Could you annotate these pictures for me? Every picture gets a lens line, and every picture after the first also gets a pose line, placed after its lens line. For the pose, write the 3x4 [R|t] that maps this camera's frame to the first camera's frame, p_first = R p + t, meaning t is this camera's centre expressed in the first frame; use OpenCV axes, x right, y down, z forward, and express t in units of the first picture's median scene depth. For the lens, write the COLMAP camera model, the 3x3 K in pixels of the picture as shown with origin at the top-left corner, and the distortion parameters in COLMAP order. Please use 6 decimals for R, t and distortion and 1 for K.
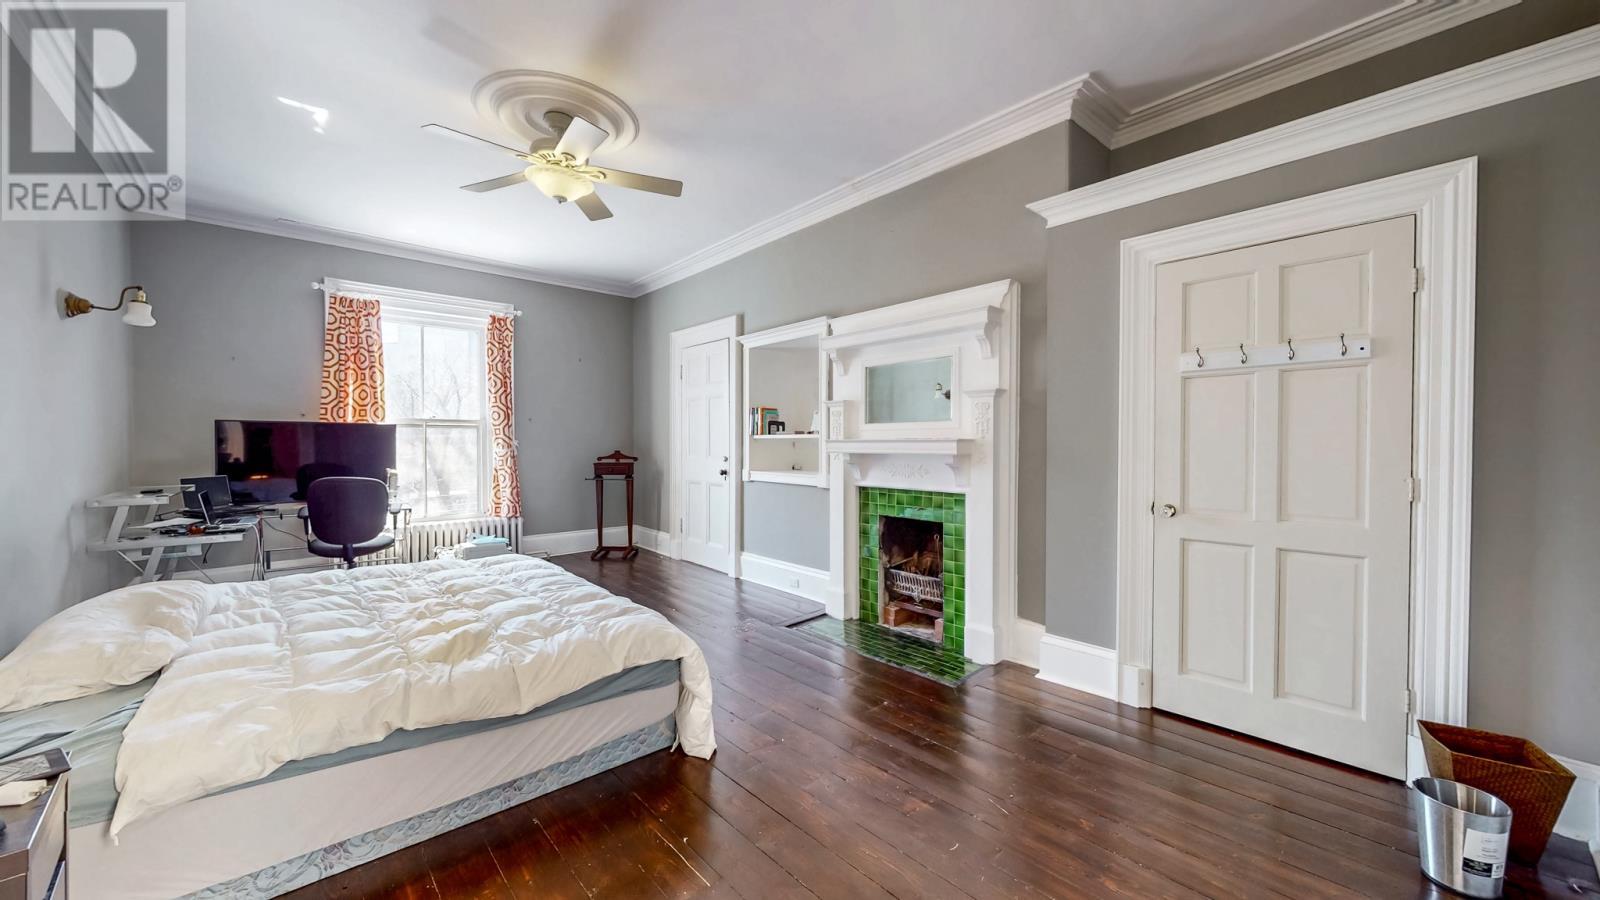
lens RADIAL K [[585.4, 0, 801.4], [0, 585.4, 450.9], [0, 0, 1]] dist [-0.001846, 0.000095]
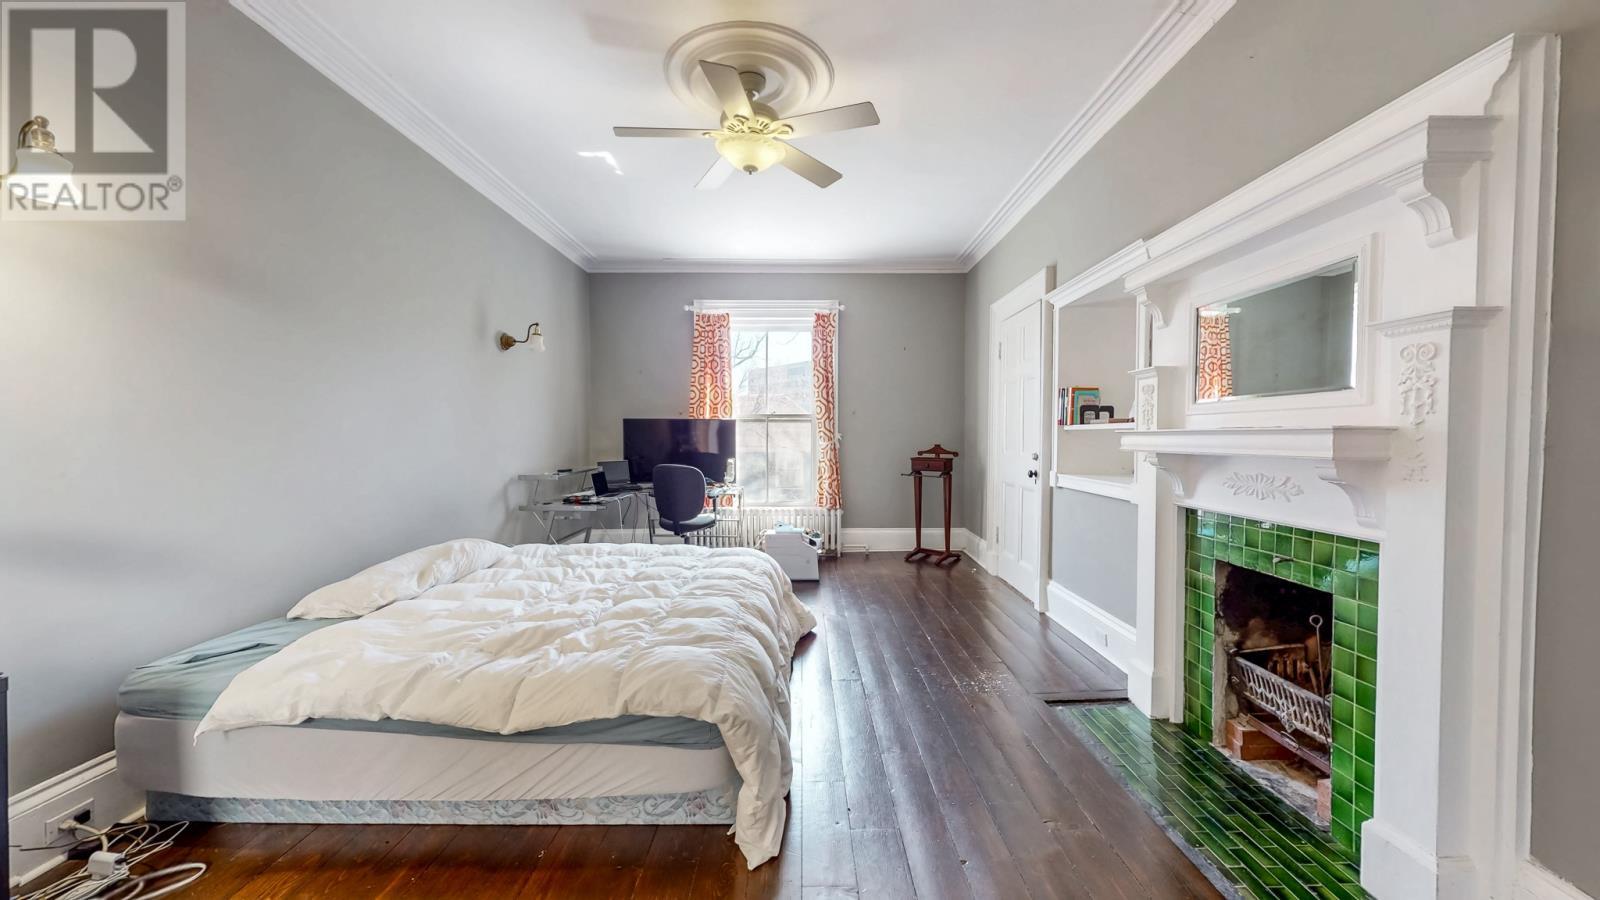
lens RADIAL K [[585.4, 0, 801.4], [0, 585.4, 450.9], [0, 0, 1]] dist [-0.001846, 0.000095]
pose [[0.746115, 0.017371, -0.665590, 0.201144], [-0.010443, 0.999842, 0.014387, -0.002439], [0.665735, -0.003783, 0.746179, 0.278515]]
